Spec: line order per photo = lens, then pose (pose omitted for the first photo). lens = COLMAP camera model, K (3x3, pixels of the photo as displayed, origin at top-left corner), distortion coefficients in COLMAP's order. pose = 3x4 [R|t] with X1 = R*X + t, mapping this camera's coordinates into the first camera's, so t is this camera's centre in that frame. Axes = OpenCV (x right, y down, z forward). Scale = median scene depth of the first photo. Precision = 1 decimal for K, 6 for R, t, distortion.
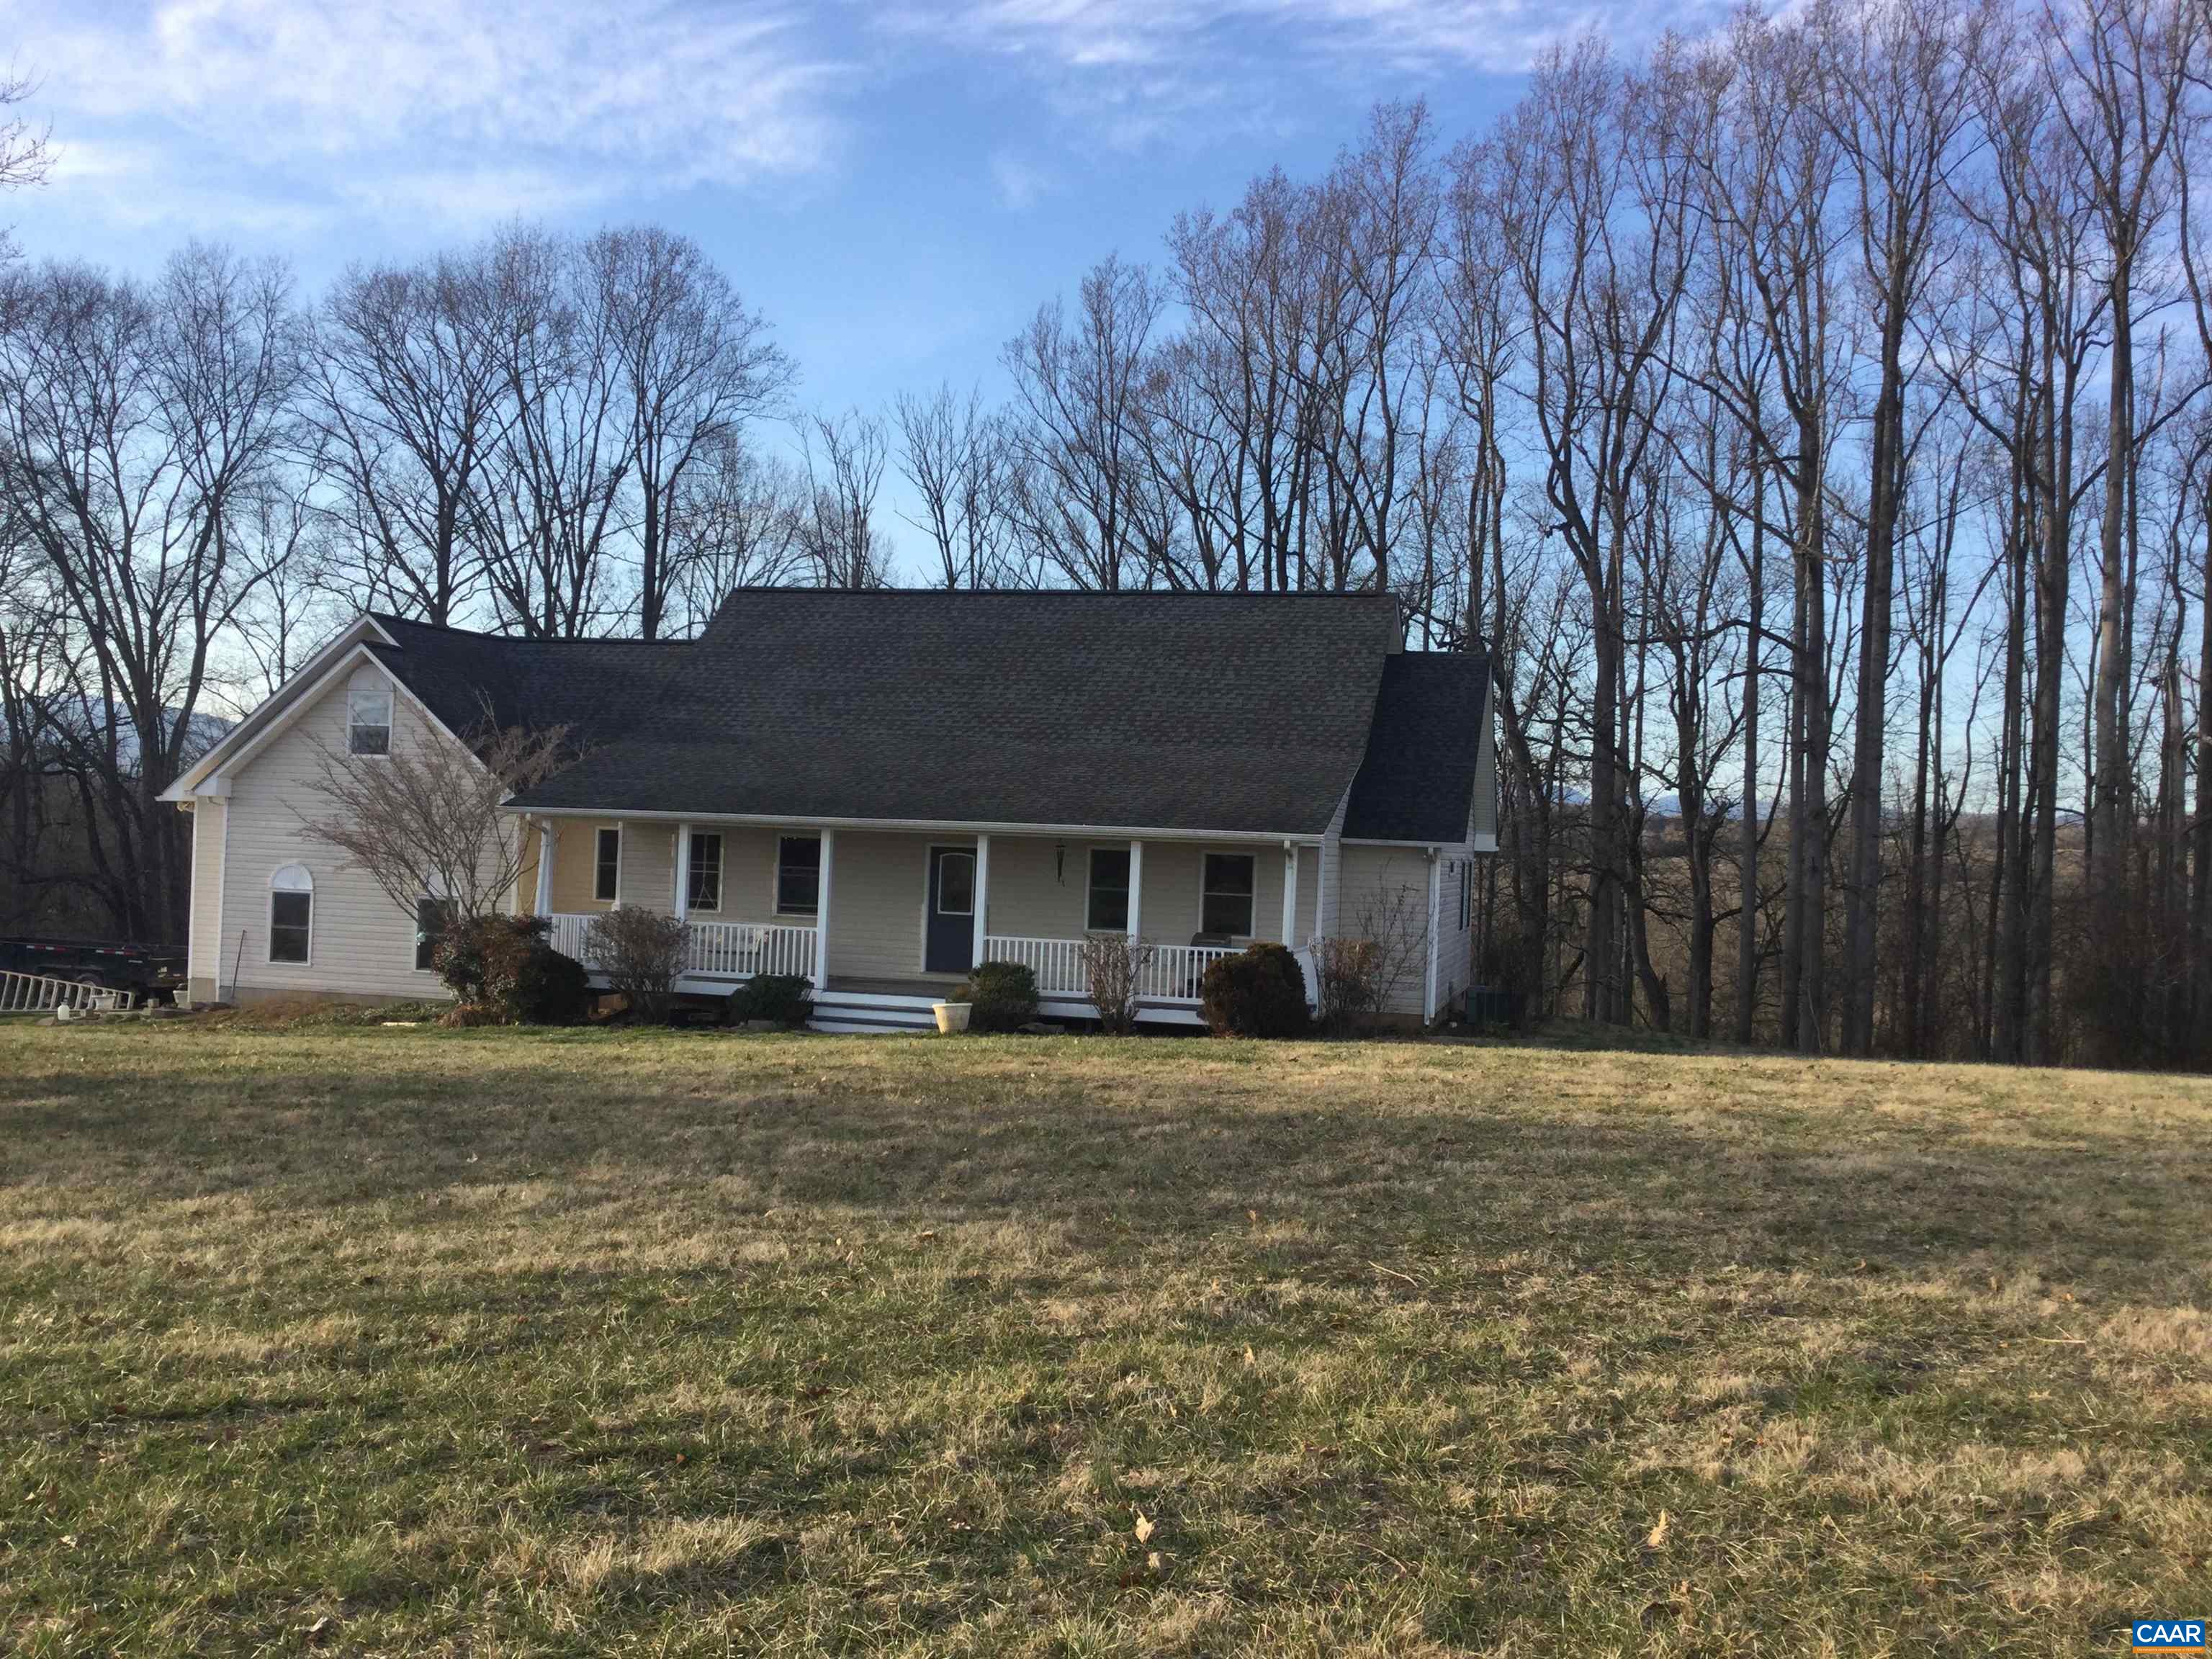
lens RADIAL K [[2034.4, 0, 1103.3], [0, 2034.4, 820.7], [0, 0, 1]] dist [-0.019752, 0.000000]
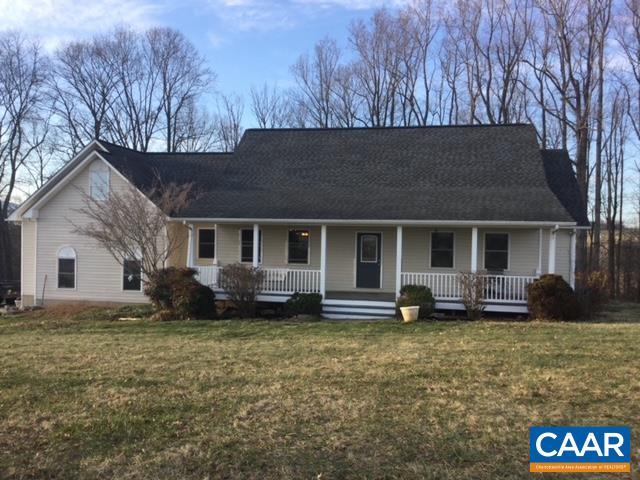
lens RADIAL K [[588.6, 0, 321.1], [0, 588.6, 243.1], [0, 0, 1]] dist [-0.019752, 0.000000]
pose [[0.997481, -0.020815, 0.067816, -0.072279], [0.019022, 0.999455, 0.026984, 0.002469], [-0.068340, -0.025626, 0.997333, 0.144768]]
